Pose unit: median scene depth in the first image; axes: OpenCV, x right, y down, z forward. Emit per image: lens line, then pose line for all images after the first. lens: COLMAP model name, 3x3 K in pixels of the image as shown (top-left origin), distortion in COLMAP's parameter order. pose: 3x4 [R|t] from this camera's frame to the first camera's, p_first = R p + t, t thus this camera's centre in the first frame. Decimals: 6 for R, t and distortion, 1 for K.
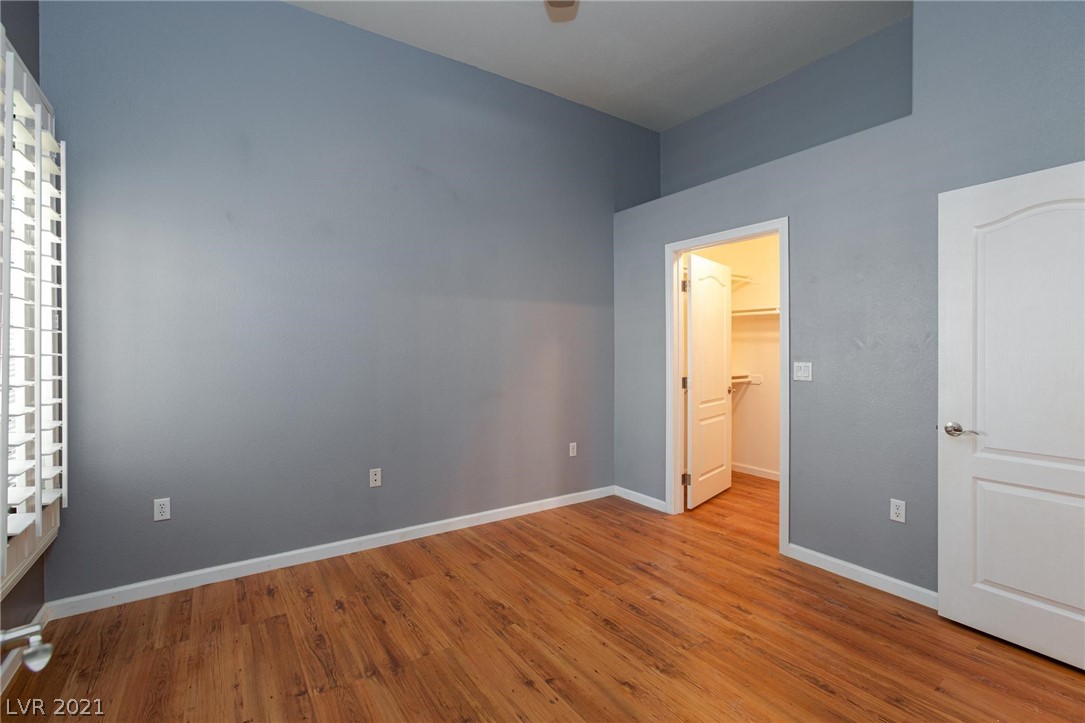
lens RADIAL K [[494.9, 0, 541.2], [0, 494.9, 350.3], [0, 0, 1]] dist [-0.000842, 0.001030]
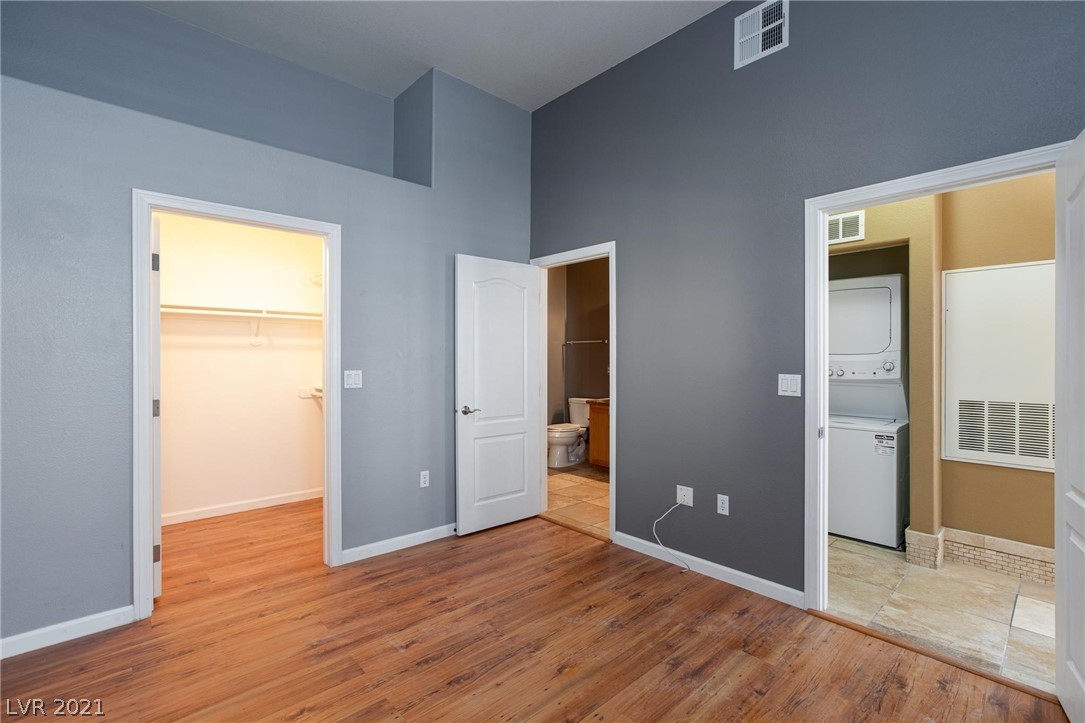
lens RADIAL K [[489.6, 0, 547.7], [0, 489.6, 358.0], [0, 0, 1]] dist [-0.032315, 0.018375]
pose [[-0.146947, 0.003746, 0.989137, -0.579377], [0.000049, 0.999993, -0.003780, 0.001973], [-0.989144, -0.000507, -0.146946, 0.793199]]
